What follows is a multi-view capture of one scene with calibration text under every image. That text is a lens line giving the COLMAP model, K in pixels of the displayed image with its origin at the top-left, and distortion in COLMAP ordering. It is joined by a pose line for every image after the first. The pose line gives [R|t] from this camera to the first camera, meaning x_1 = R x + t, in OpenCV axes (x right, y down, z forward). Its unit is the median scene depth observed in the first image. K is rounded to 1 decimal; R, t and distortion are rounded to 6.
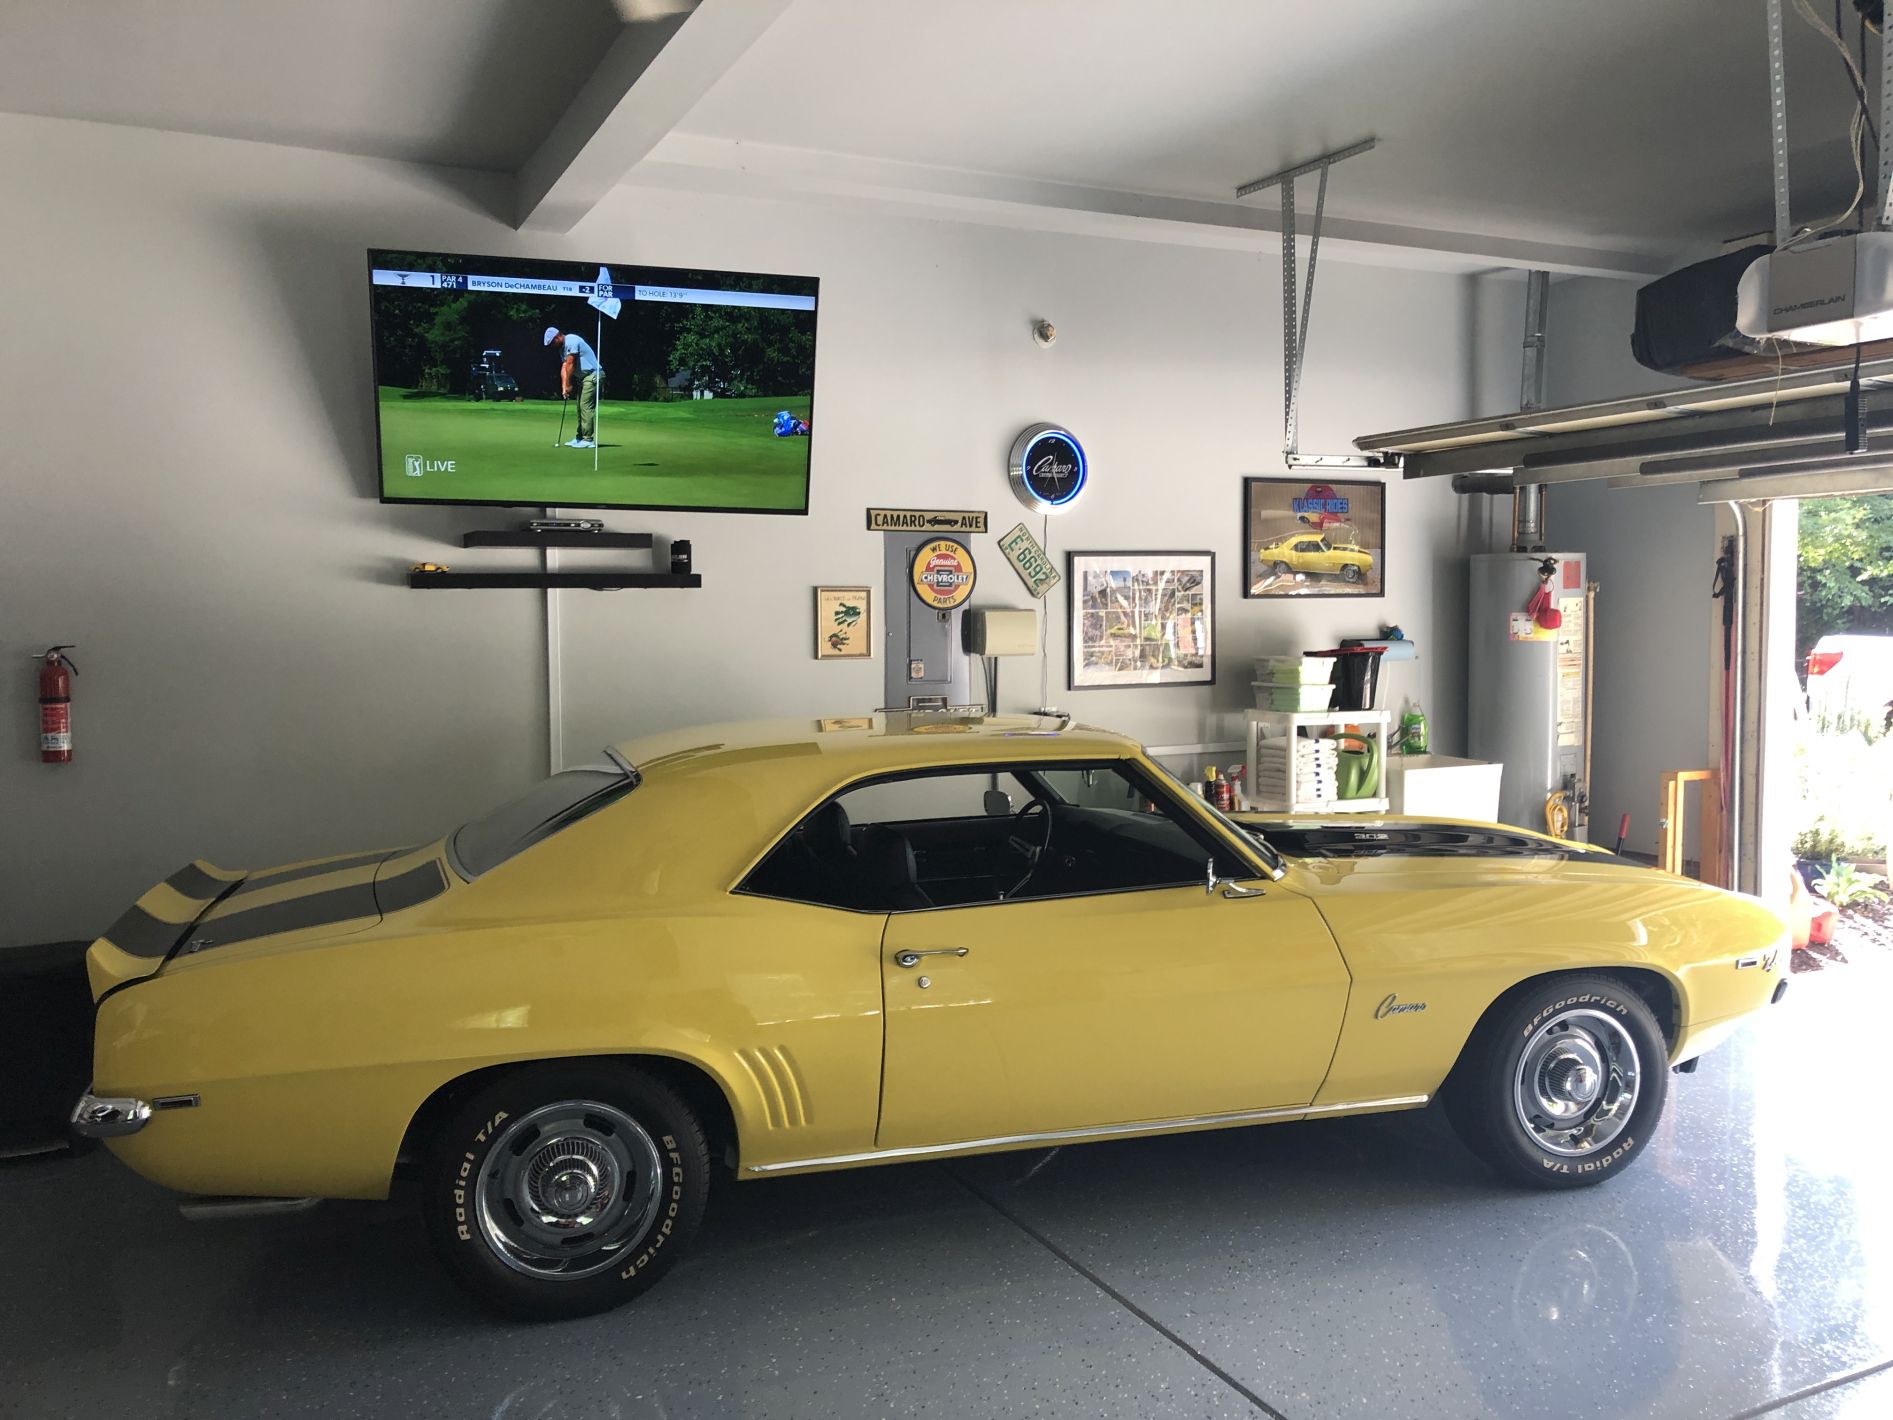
lens RADIAL K [[1550.9, 0, 972.1], [0, 1550.9, 703.0], [0, 0, 1]] dist [0.044655, -0.042589]
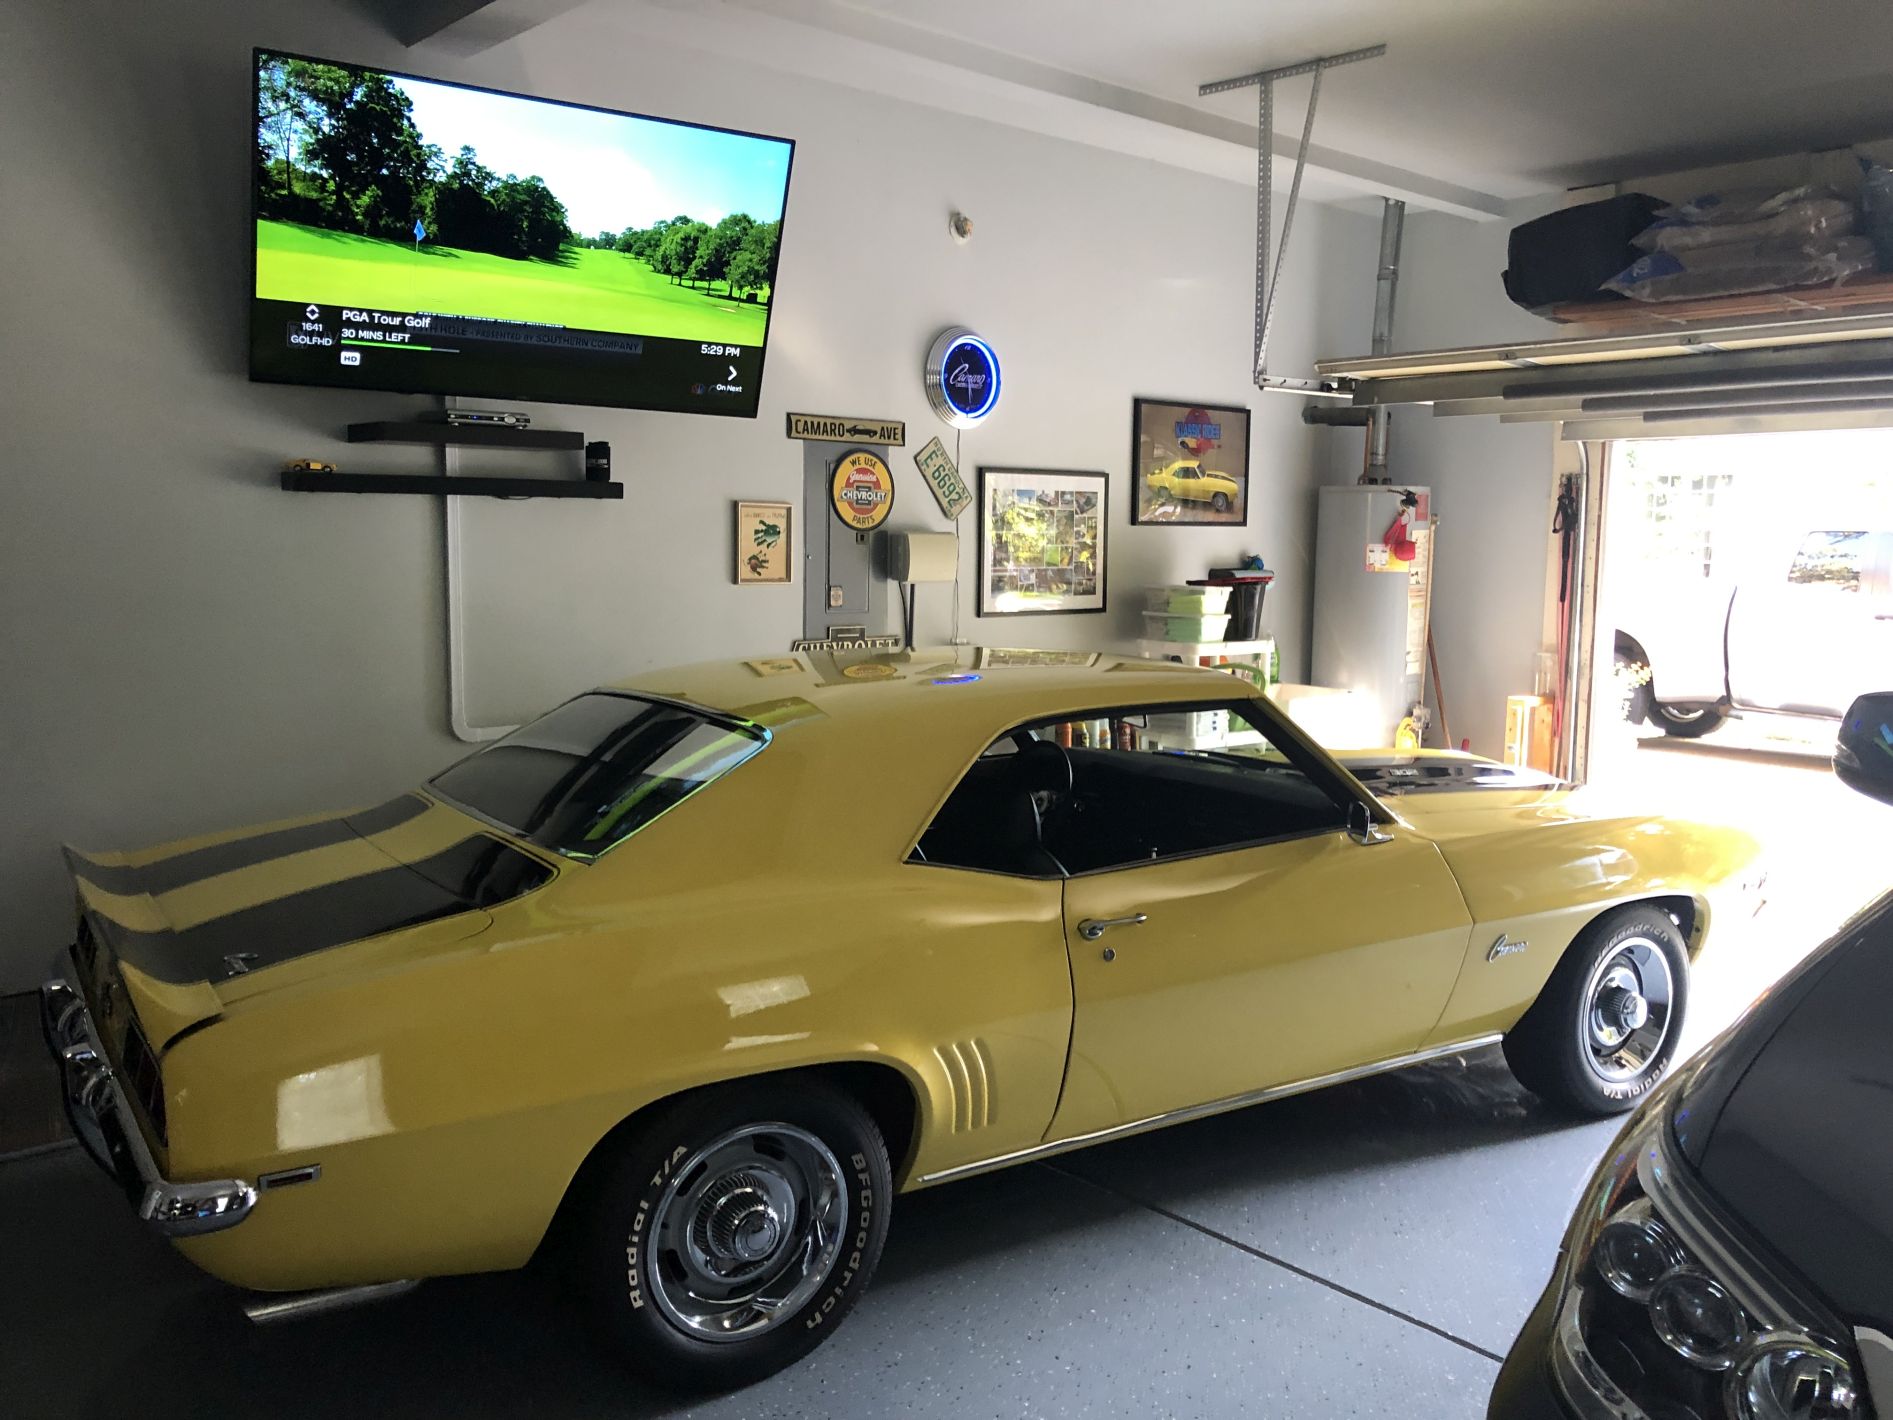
lens RADIAL K [[1550.9, 0, 965.1], [0, 1550.9, 706.6], [0, 0, 1]] dist [0.044655, -0.042589]
pose [[0.958548, -0.012652, 0.284651, -0.238422], [-0.002244, 0.998648, 0.051943, -0.004977], [-0.284923, -0.050429, 0.957223, 0.120878]]
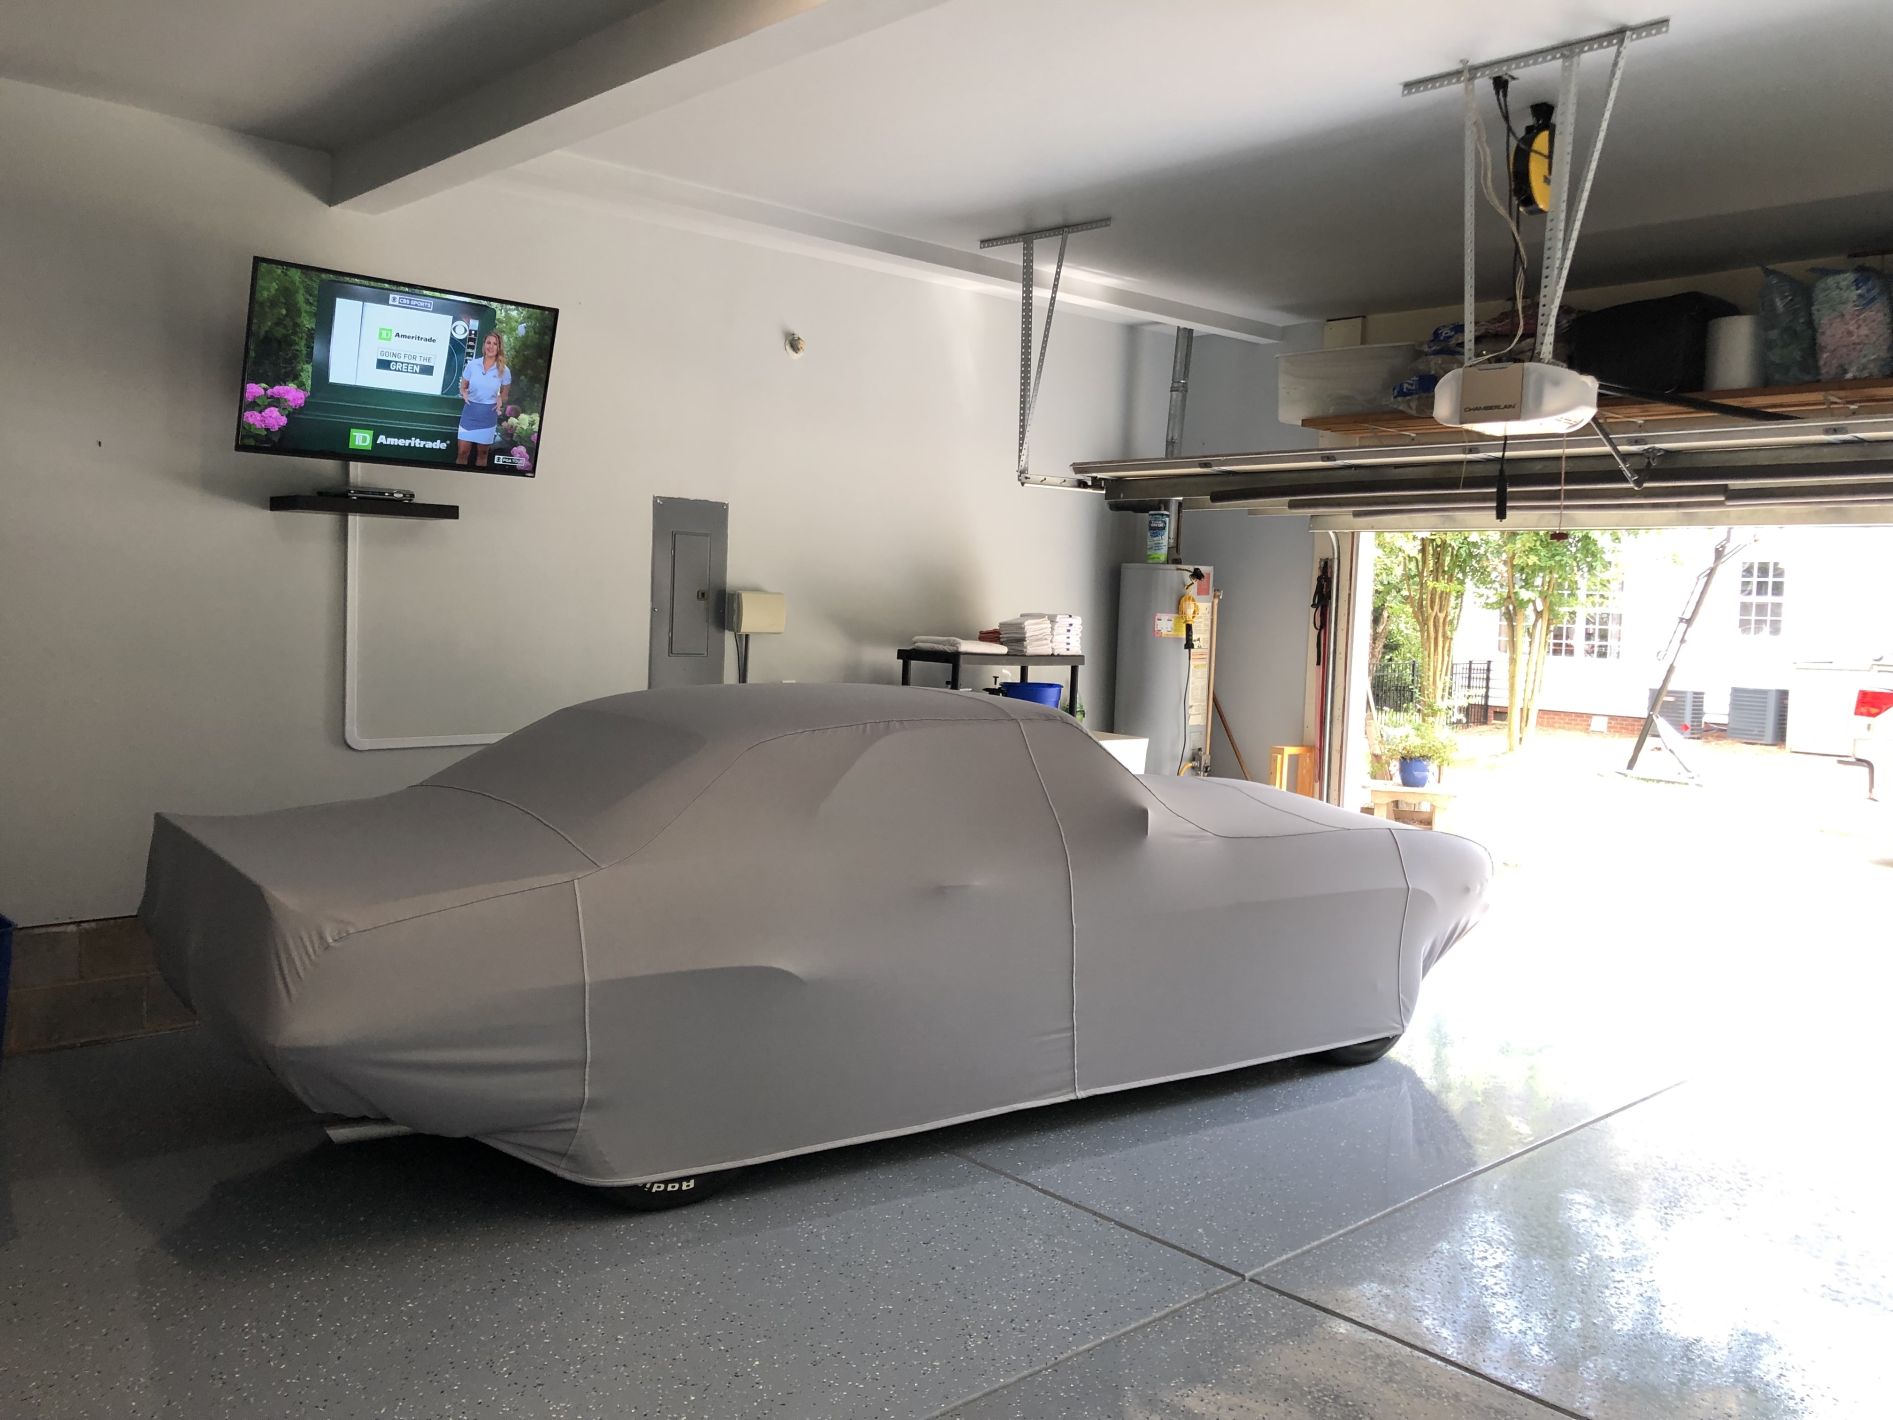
lens RADIAL K [[1550.9, 0, 946.4], [0, 1550.9, 711.2], [0, 0, 1]] dist [0.044655, -0.042589]
pose [[0.957081, 0.021995, 0.288986, -0.183450], [-0.026857, 0.999556, 0.012870, 0.007663], [-0.288575, -0.020079, 0.957247, -0.114902]]
